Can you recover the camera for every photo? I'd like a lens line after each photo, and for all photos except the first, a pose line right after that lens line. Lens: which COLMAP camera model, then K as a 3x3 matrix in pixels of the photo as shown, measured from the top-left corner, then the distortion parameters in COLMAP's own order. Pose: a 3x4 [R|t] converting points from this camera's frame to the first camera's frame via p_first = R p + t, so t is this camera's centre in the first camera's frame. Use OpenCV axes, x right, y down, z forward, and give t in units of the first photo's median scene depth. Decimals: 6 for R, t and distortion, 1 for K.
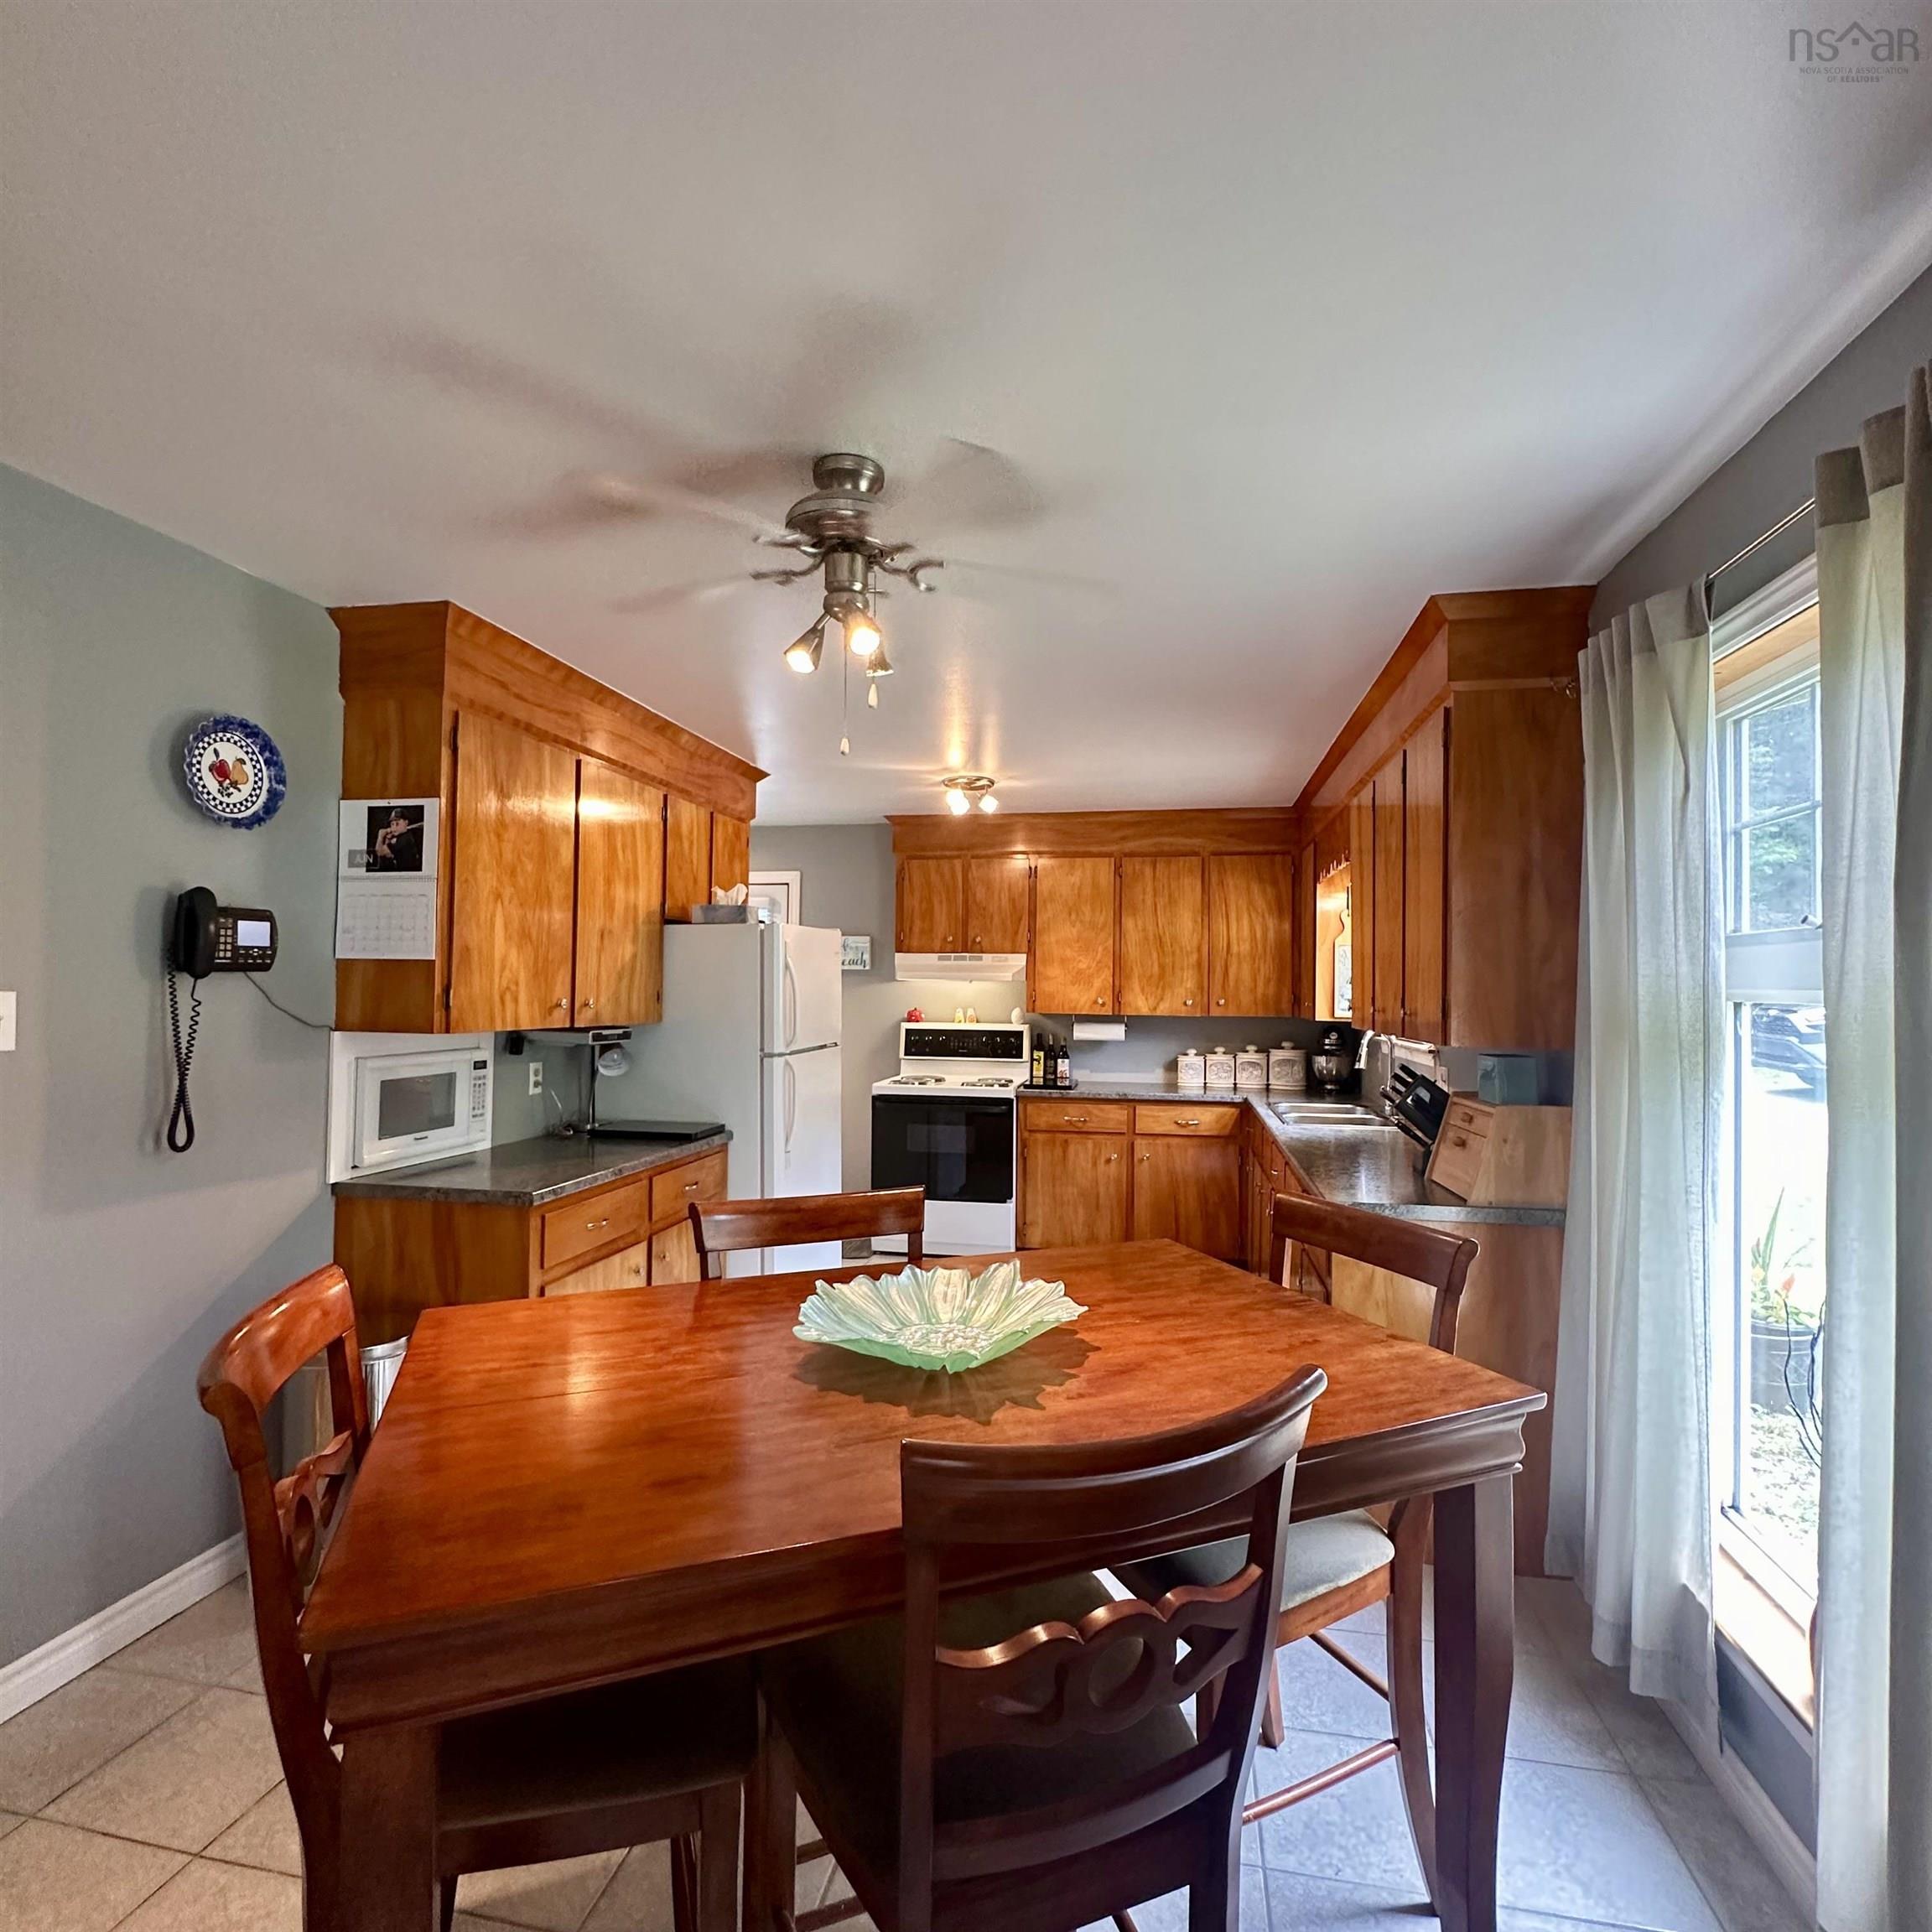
lens RADIAL K [[1028.2, 0, 966.0], [0, 1028.2, 966.0], [0, 0, 1]] dist [-0.006095, 0.002010]
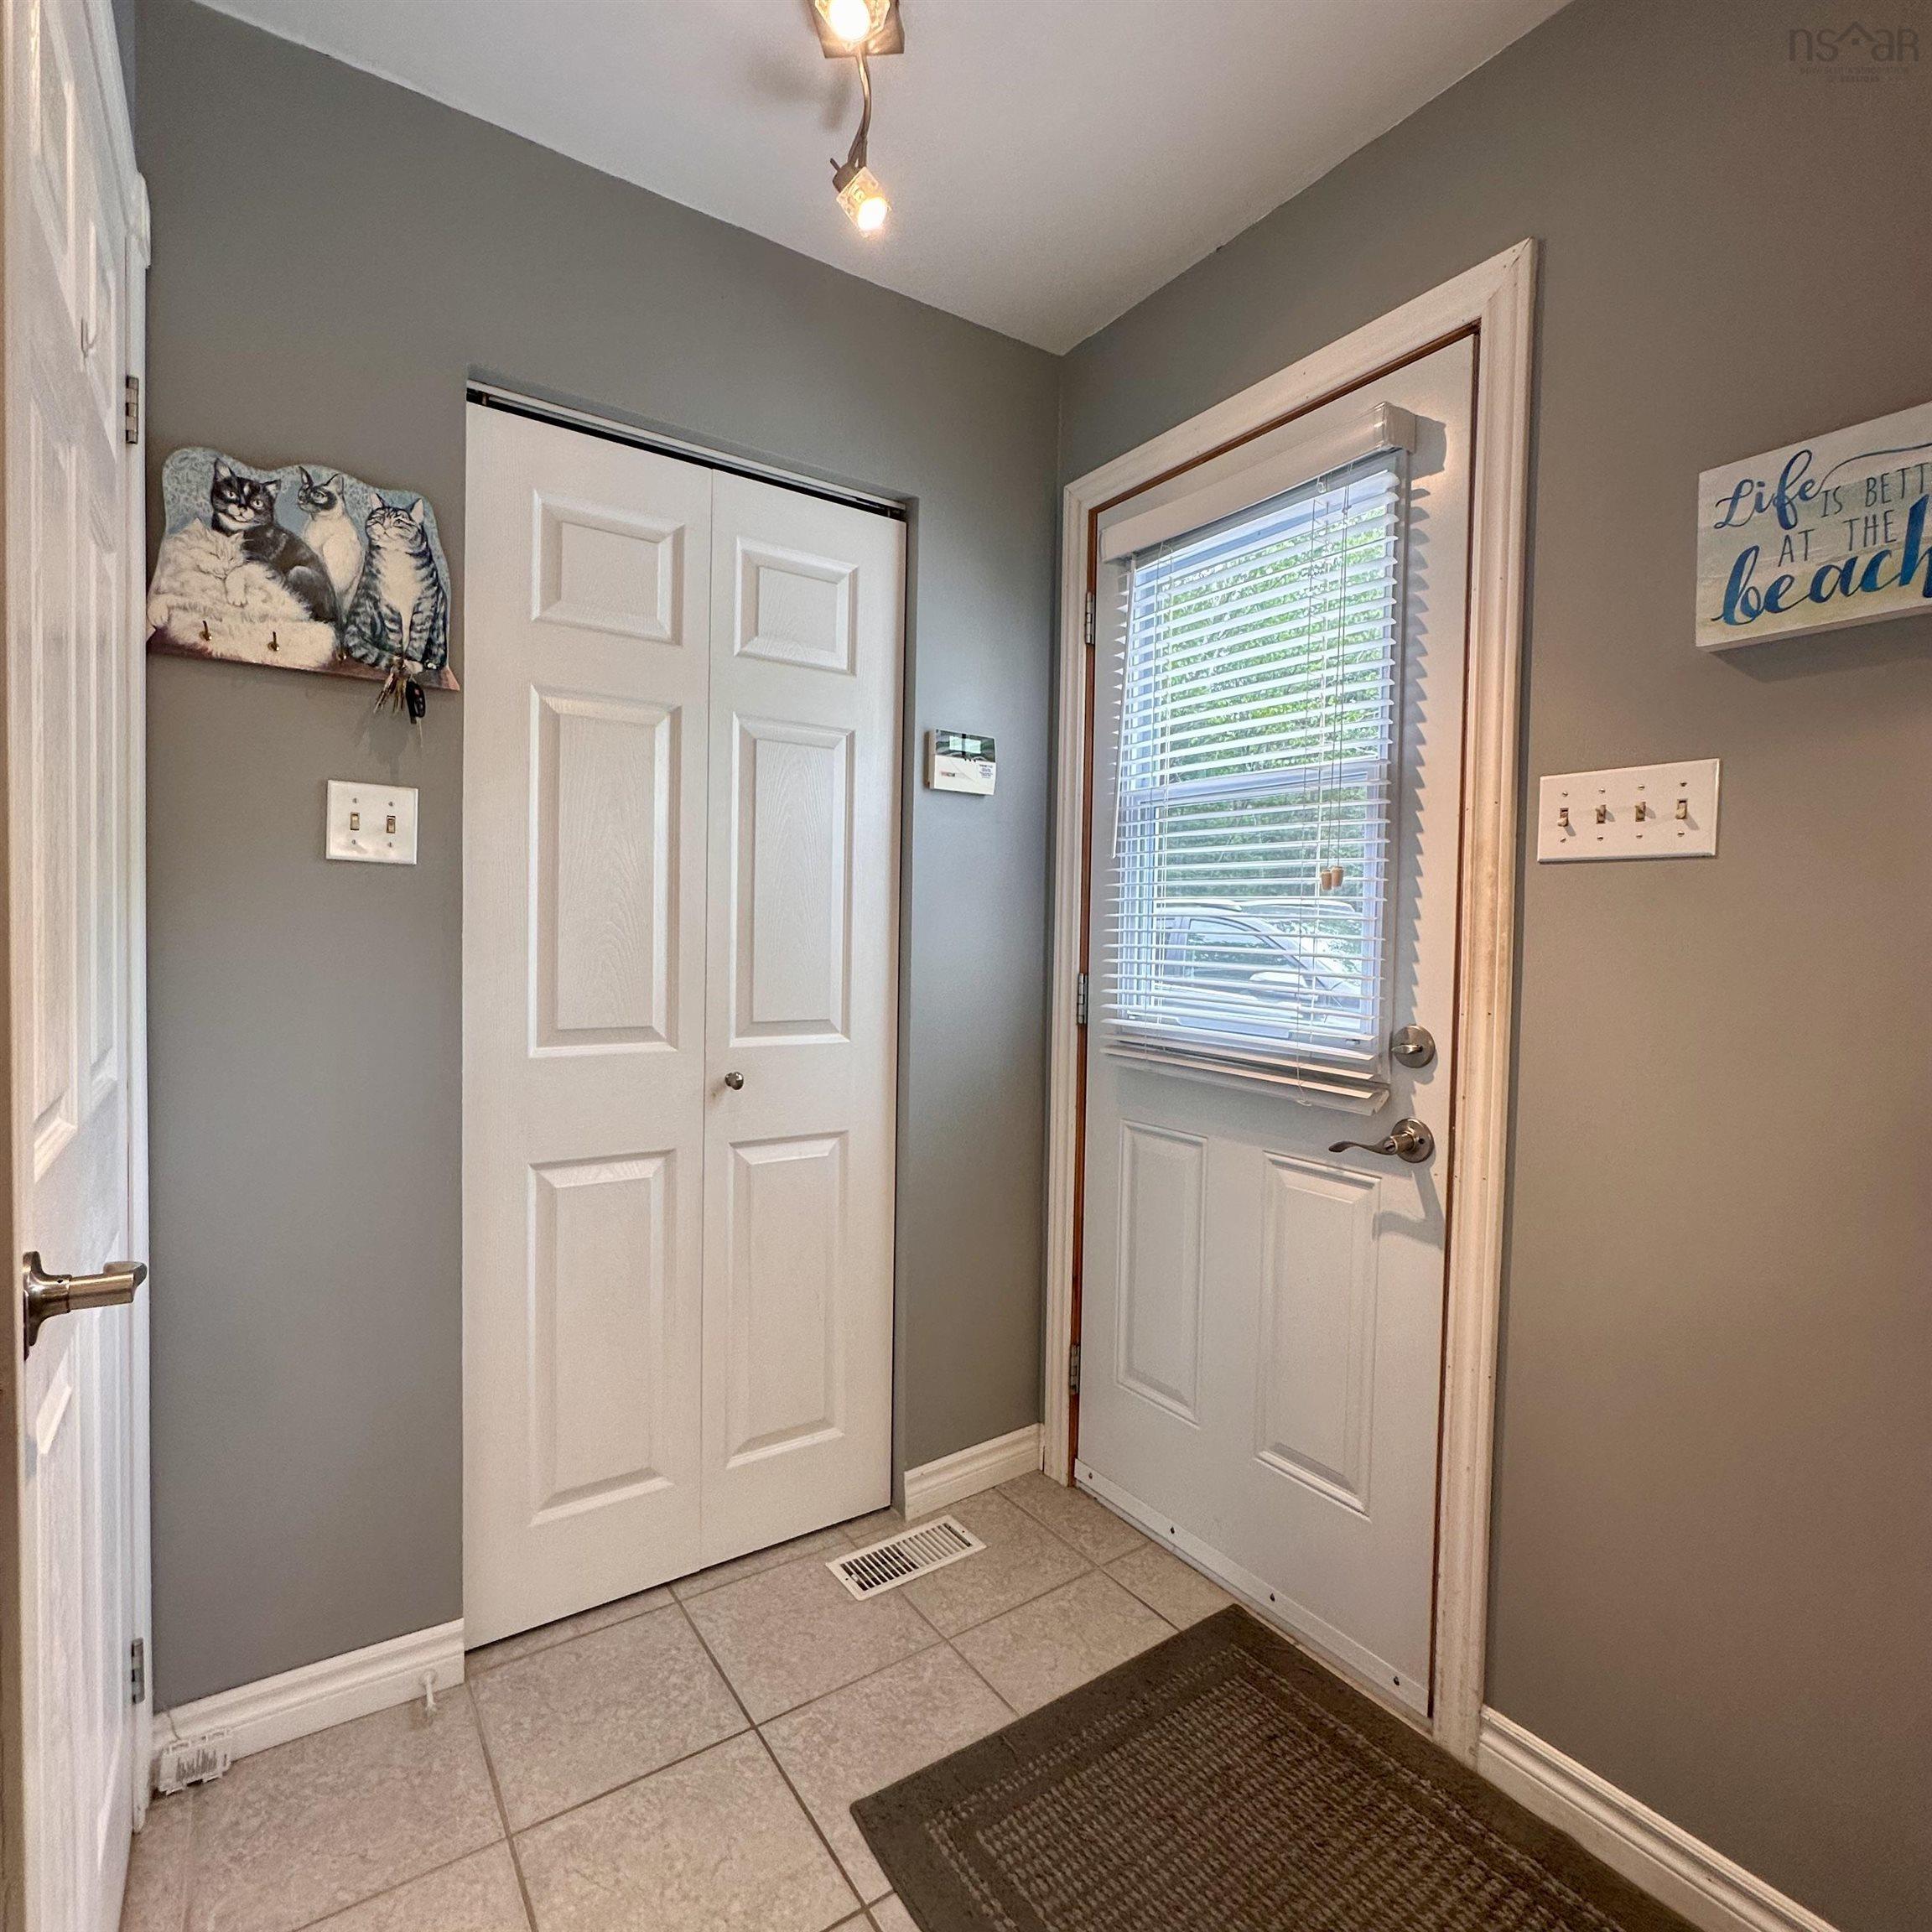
lens RADIAL K [[1028.2, 0, 966.0], [0, 1028.2, 966.0], [0, 0, 1]] dist [-0.006095, 0.002010]
pose [[0.716146, 0.022916, -0.697575, -0.104465], [0.006945, 0.999177, 0.039954, 0.060620], [0.697916, -0.033457, 0.715397, 0.860861]]
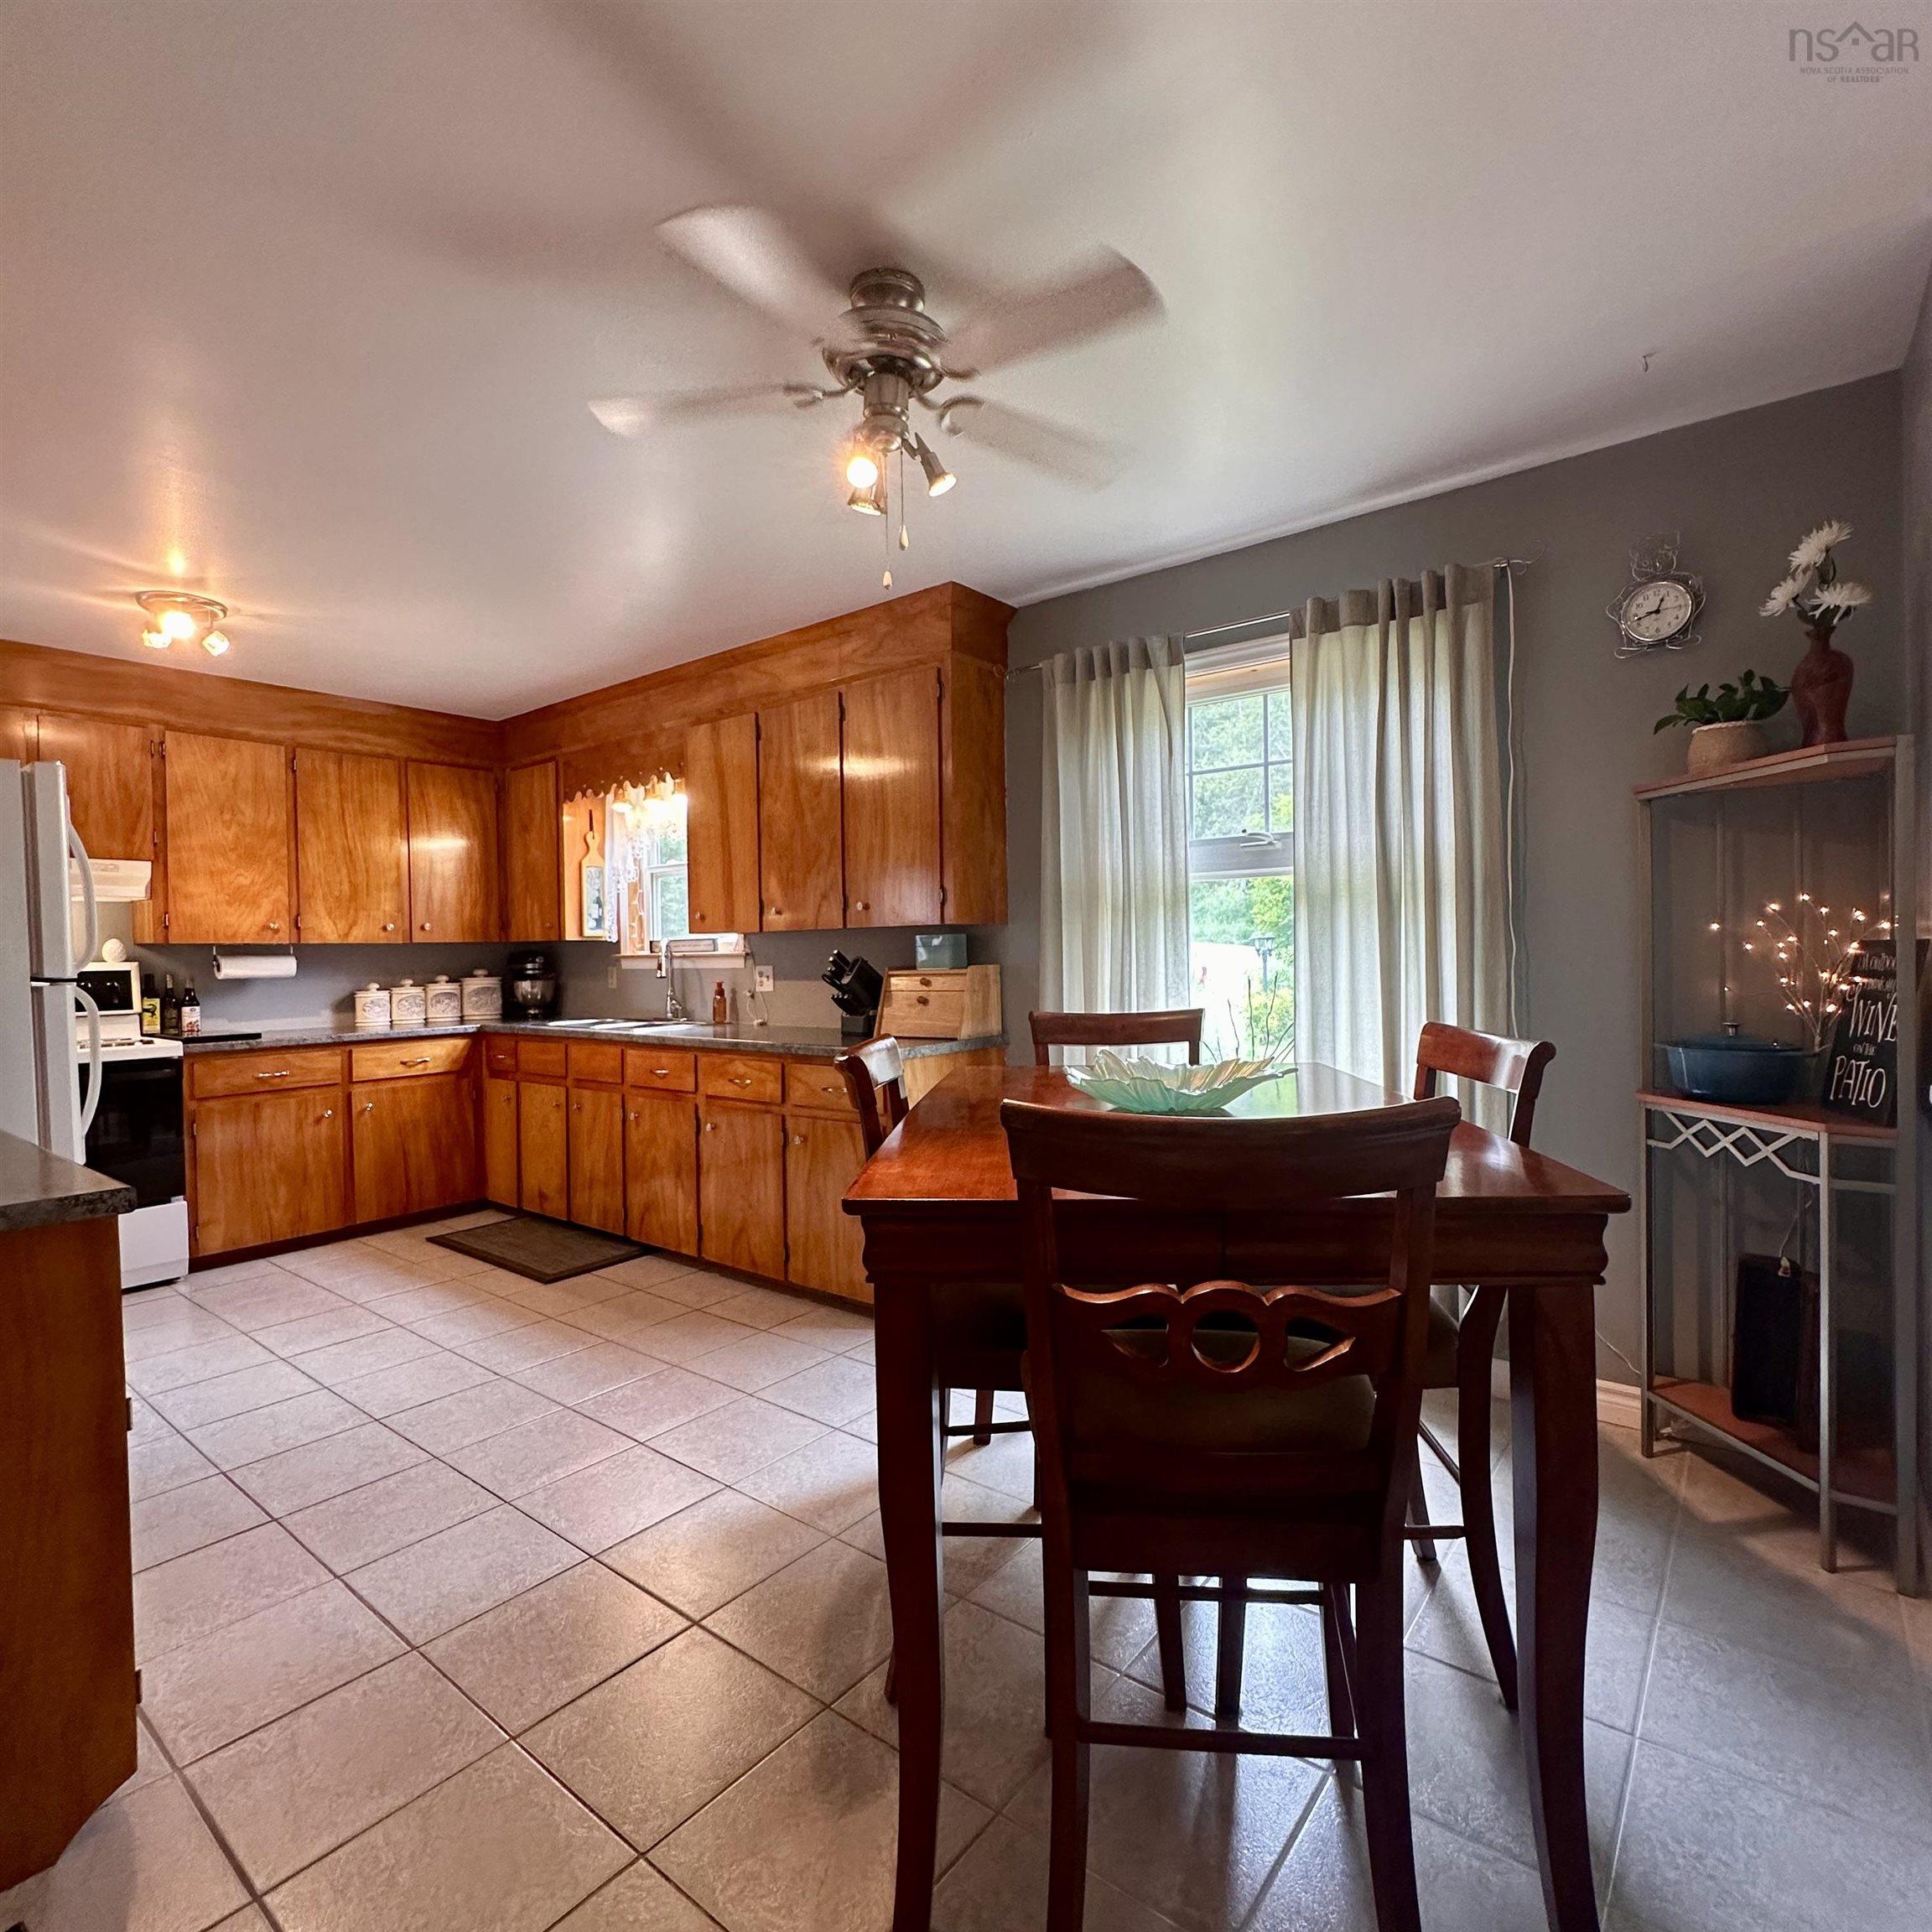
lens RADIAL K [[1028.2, 0, 966.0], [0, 1028.2, 966.0], [0, 0, 1]] dist [-0.006095, 0.002010]
pose [[0.458245, -0.031752, 0.888259, -0.331255], [0.005005, 0.999438, 0.033145, 0.041761], [-0.888812, -0.010743, 0.458146, 0.168019]]
